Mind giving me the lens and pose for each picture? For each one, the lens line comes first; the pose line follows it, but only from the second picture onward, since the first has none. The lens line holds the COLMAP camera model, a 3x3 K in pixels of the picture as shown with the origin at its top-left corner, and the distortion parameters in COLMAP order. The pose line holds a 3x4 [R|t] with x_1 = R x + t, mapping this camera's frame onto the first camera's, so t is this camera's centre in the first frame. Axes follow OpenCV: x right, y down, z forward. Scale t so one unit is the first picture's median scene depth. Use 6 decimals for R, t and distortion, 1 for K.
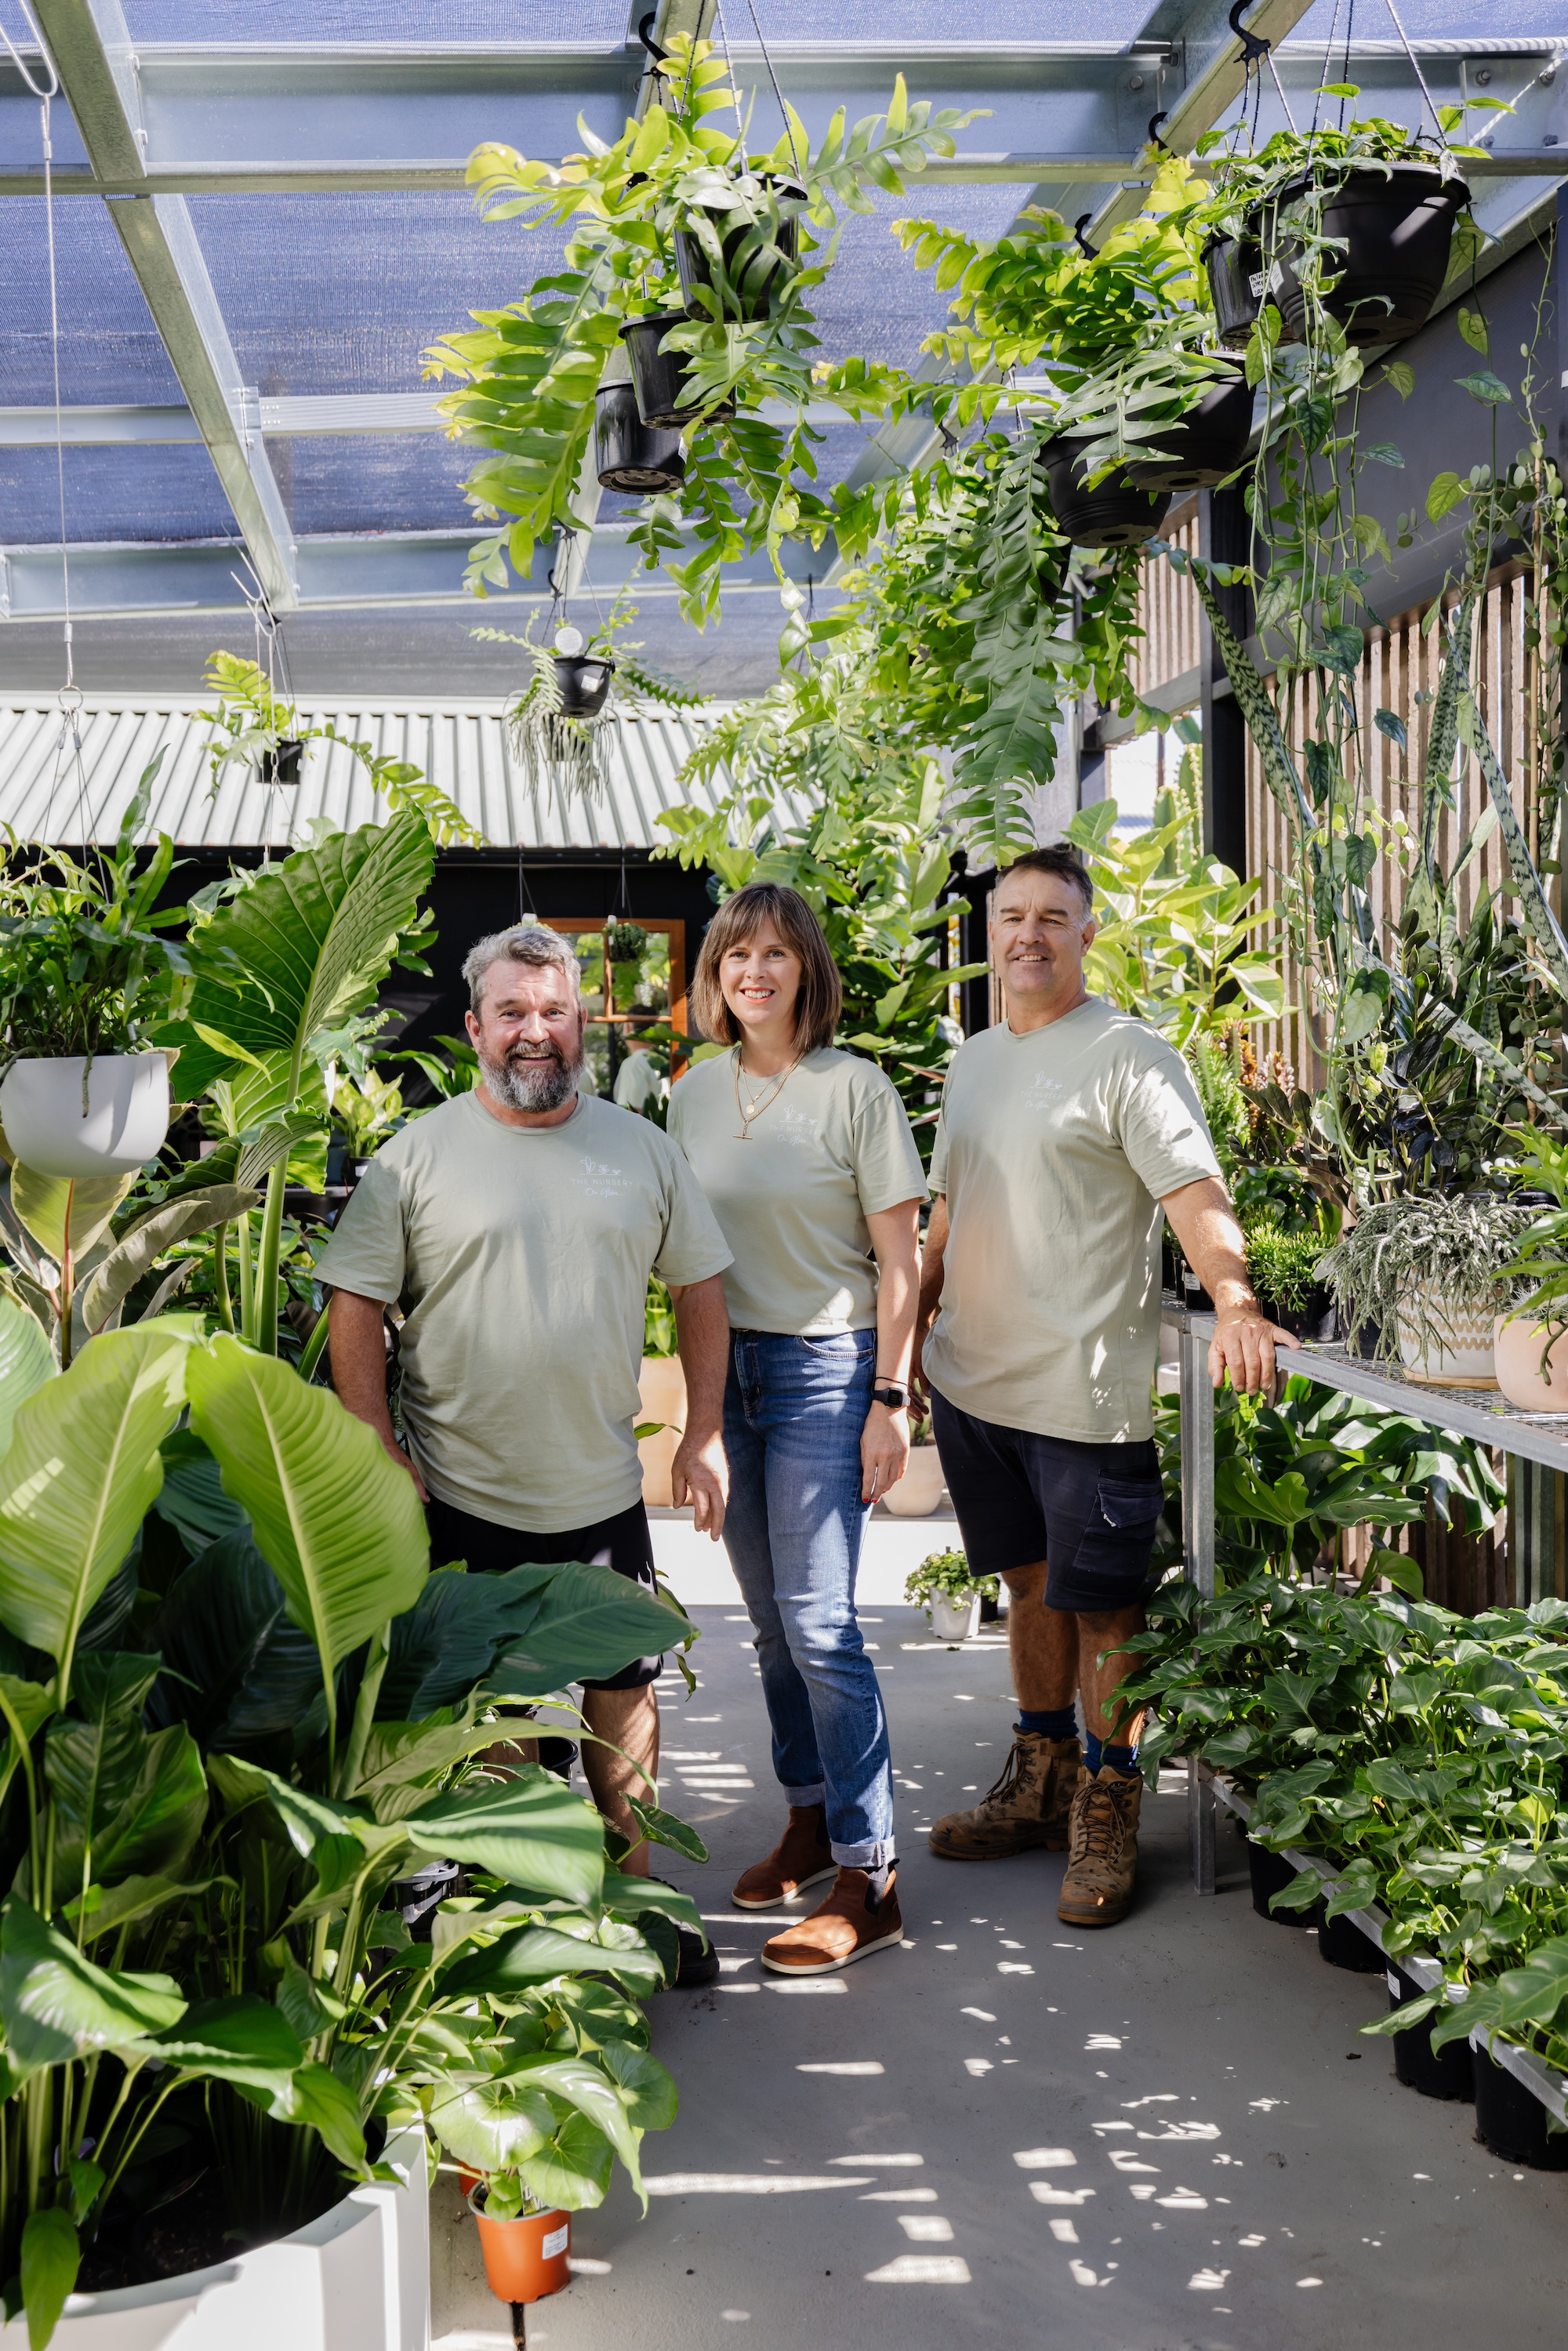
lens RADIAL K [[2277.5, 0, 784.9], [0, 2277.5, 1182.2], [0, 0, 1]] dist [0.001668, 0.000000]
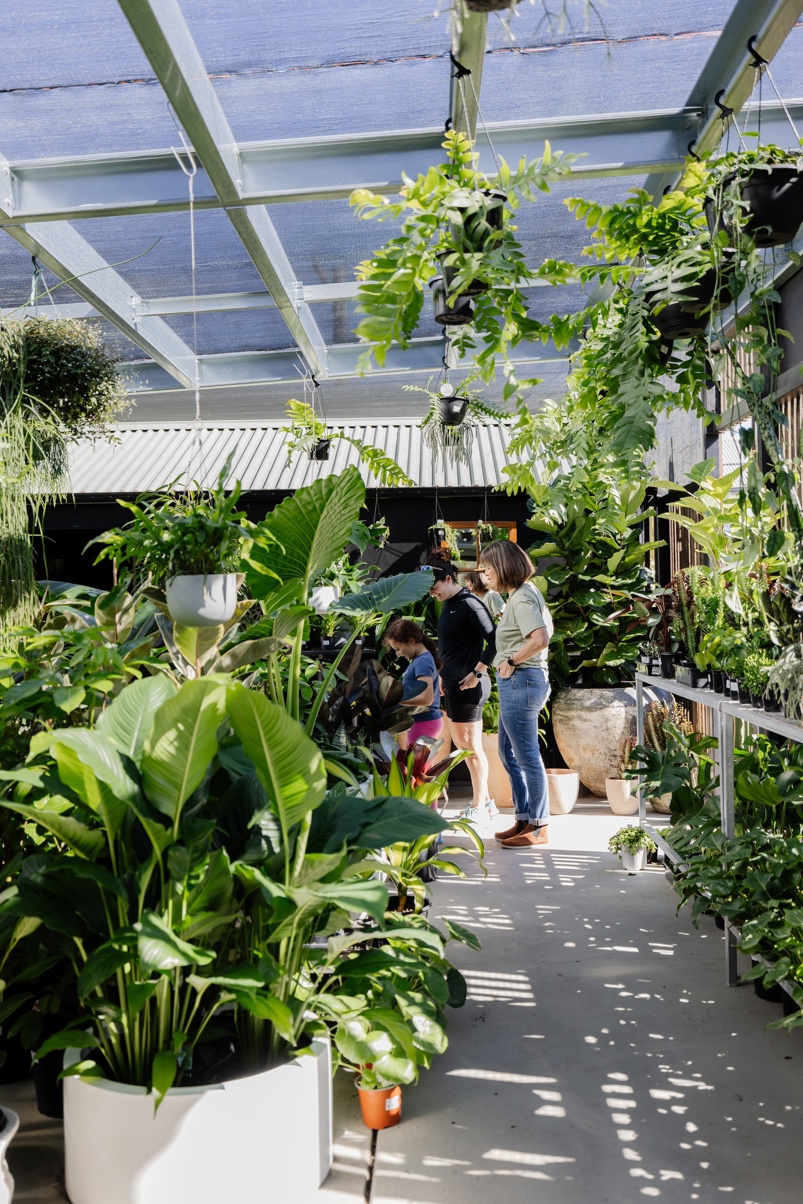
lens RADIAL K [[1166.3, 0, 400.9], [0, 1166.3, 599.3], [0, 0, 1]] dist [0.001668, 0.000000]
pose [[0.985016, -0.002185, -0.172451, 0.082966], [-0.006870, 0.998629, -0.051891, 0.024909], [0.172328, 0.052298, 0.983650, -0.116334]]
